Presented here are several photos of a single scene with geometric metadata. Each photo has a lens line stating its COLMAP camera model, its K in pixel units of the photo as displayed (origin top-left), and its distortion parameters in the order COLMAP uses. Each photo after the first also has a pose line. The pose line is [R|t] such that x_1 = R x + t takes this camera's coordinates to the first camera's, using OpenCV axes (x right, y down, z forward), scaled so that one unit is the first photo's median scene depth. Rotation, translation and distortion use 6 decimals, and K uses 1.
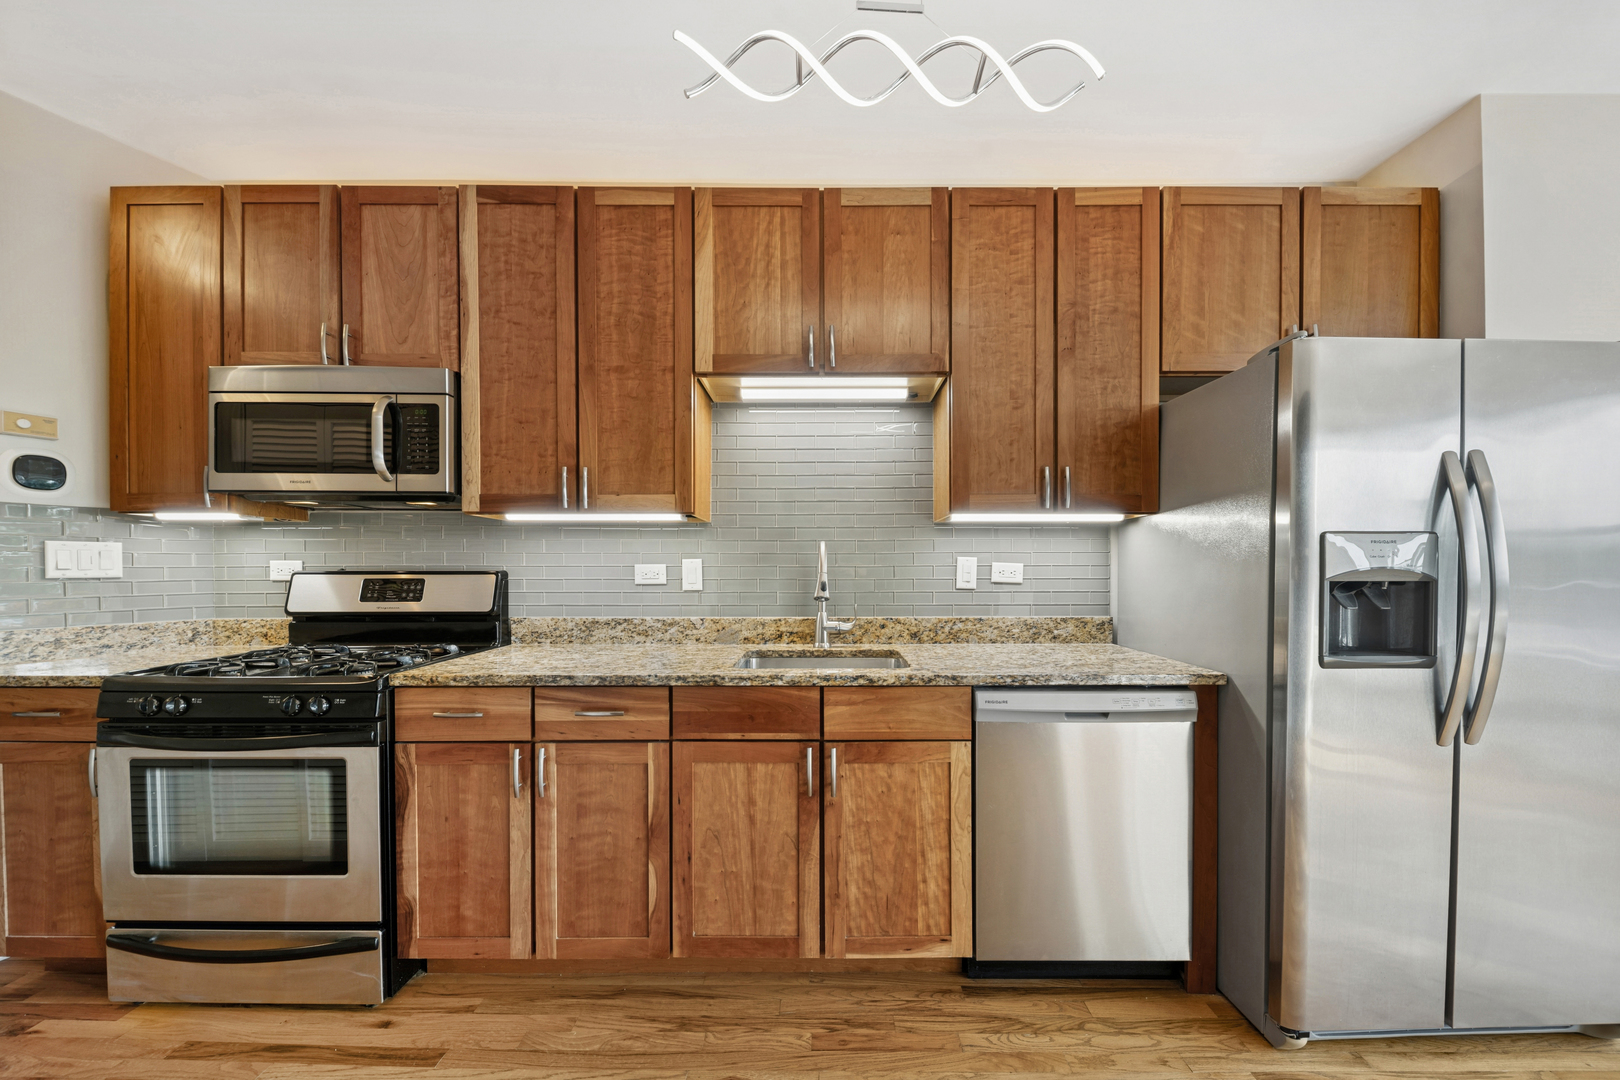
lens RADIAL K [[580.3, 0, 814.1], [0, 580.3, 575.7], [0, 0, 1]] dist [0.012218, -0.008389]
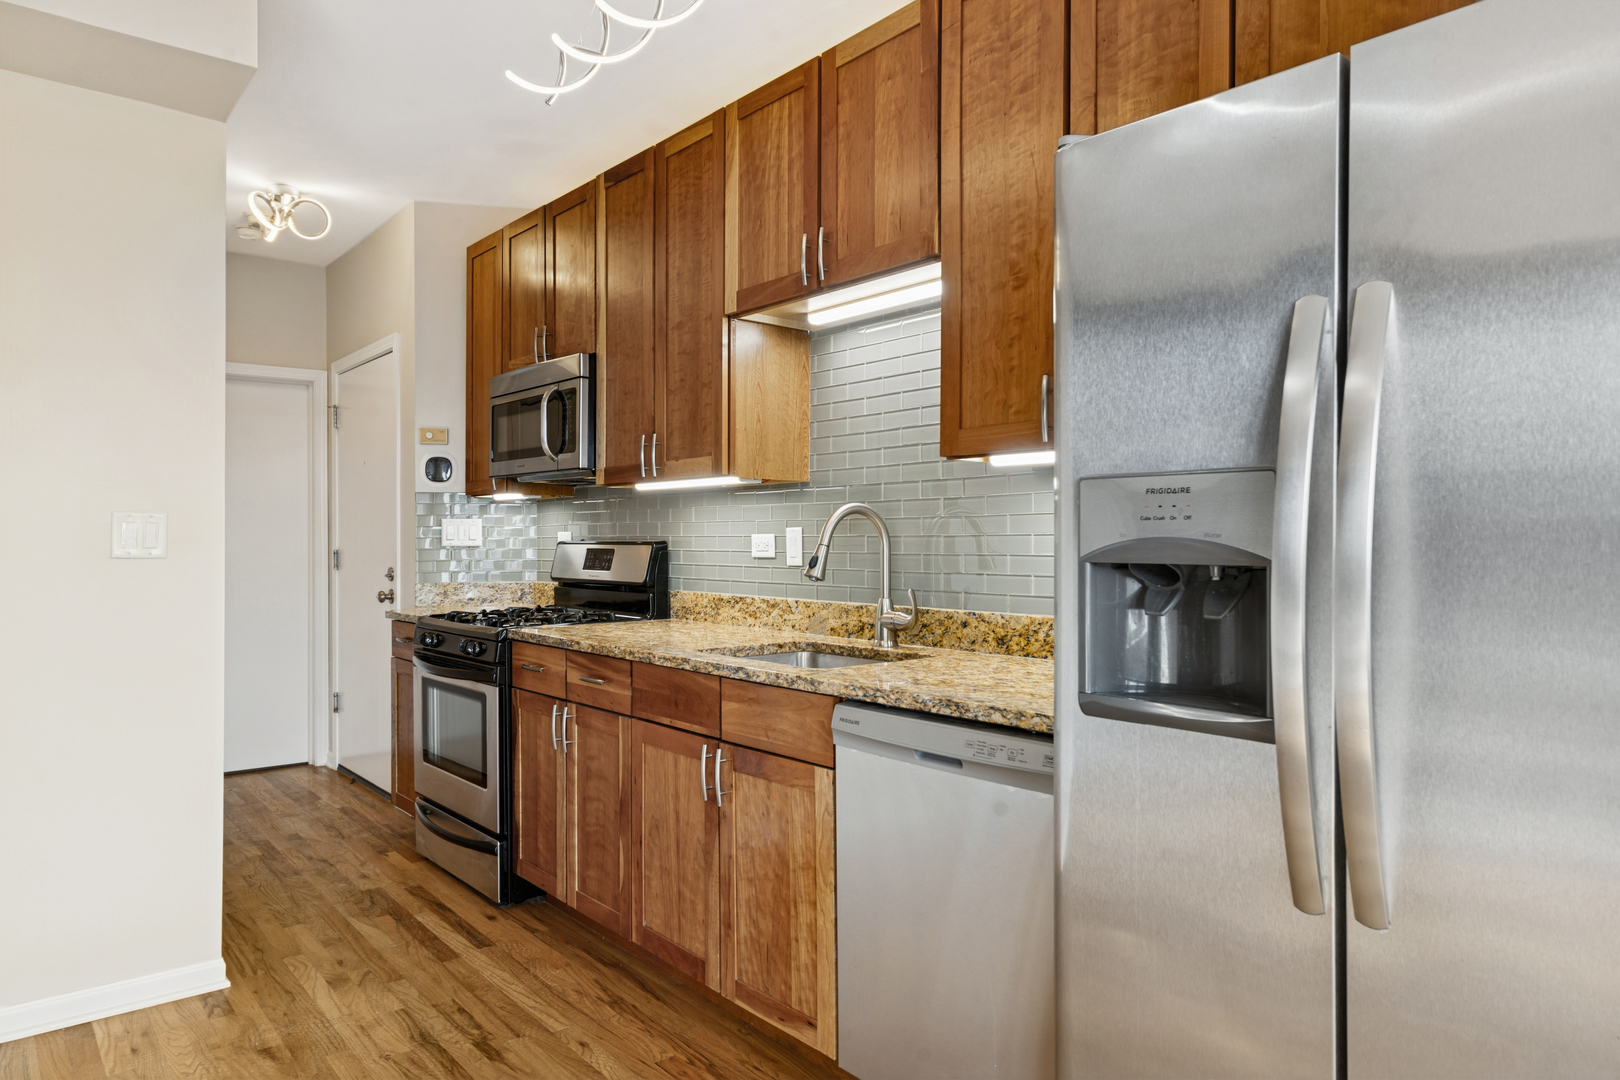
lens RADIAL K [[1046.9, 0, 810.0], [0, 1046.9, 540.0], [0, 0, 1]] dist [0.003246, 0.000926]
pose [[0.635316, 0.000721, -0.772252, 1.134092], [-0.008055, 0.999951, -0.005693, -0.003234], [0.772210, 0.009838, 0.635291, 0.102628]]
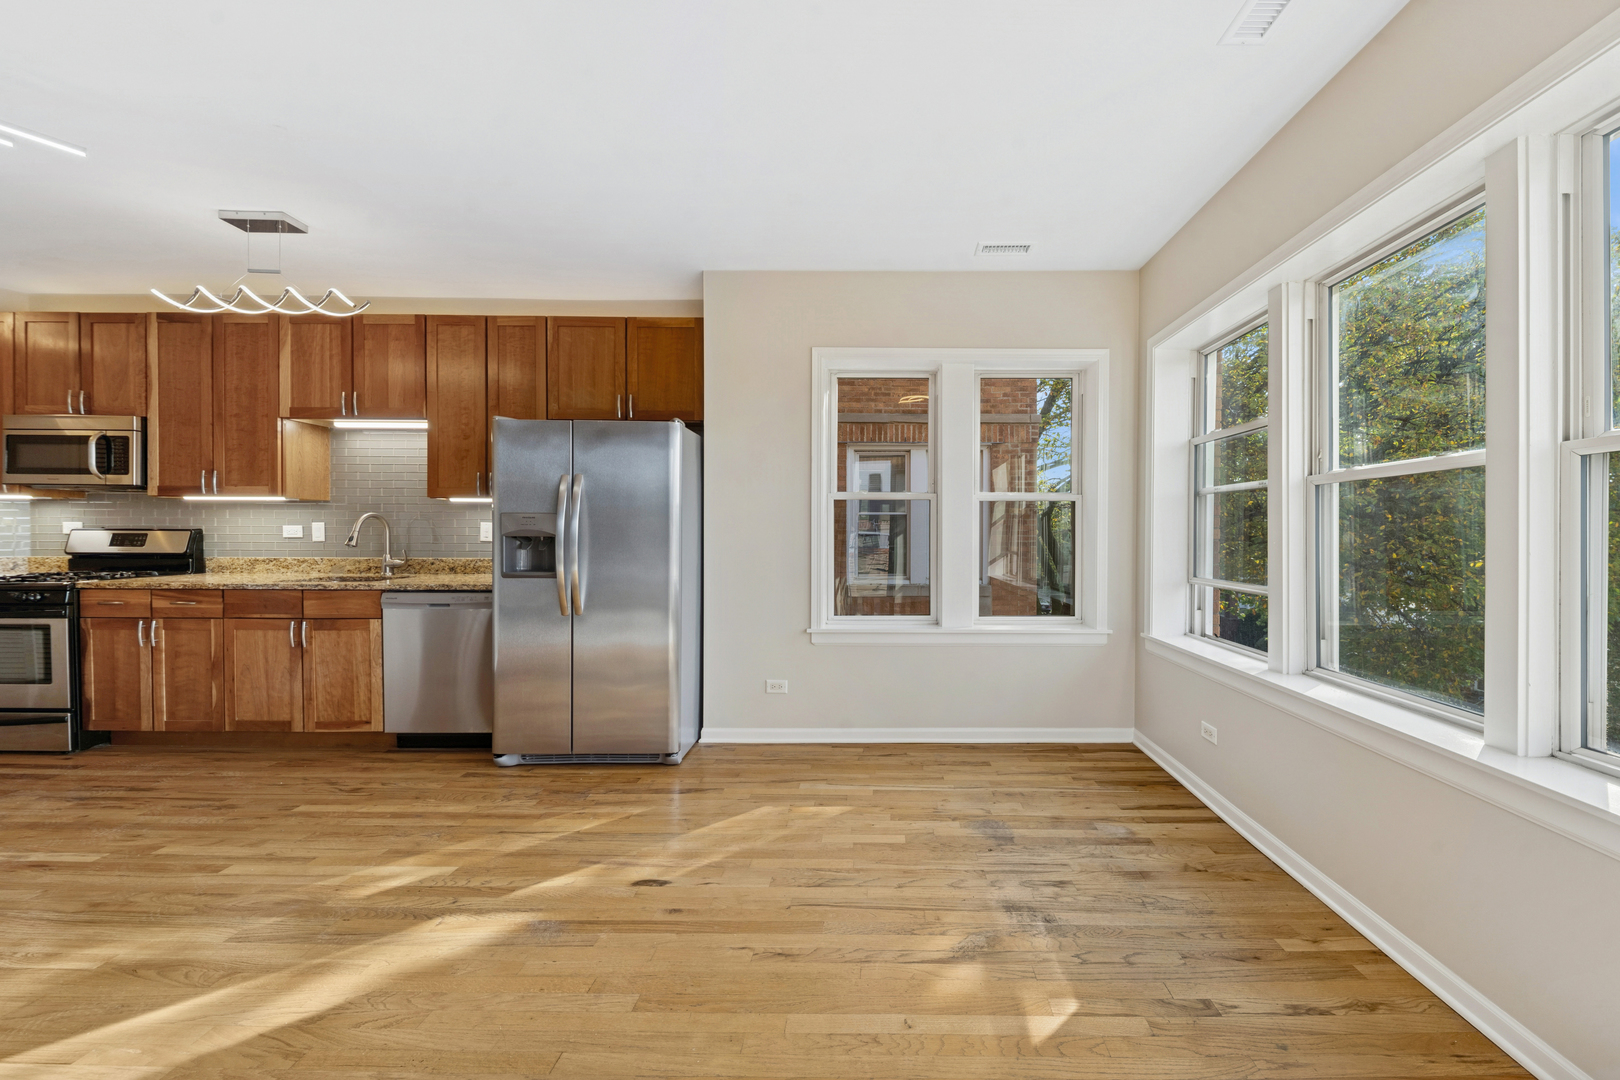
lens RADIAL K [[590.0, 0, 895.4], [0, 590.0, 538.6], [0, 0, 1]] dist [0.001125, -0.003551]
pose [[0.999734, 0.006330, 0.022161, 1.687971], [-0.006410, 0.999973, 0.003575, 0.000951], [-0.022138, -0.003716, 0.999748, -0.861345]]
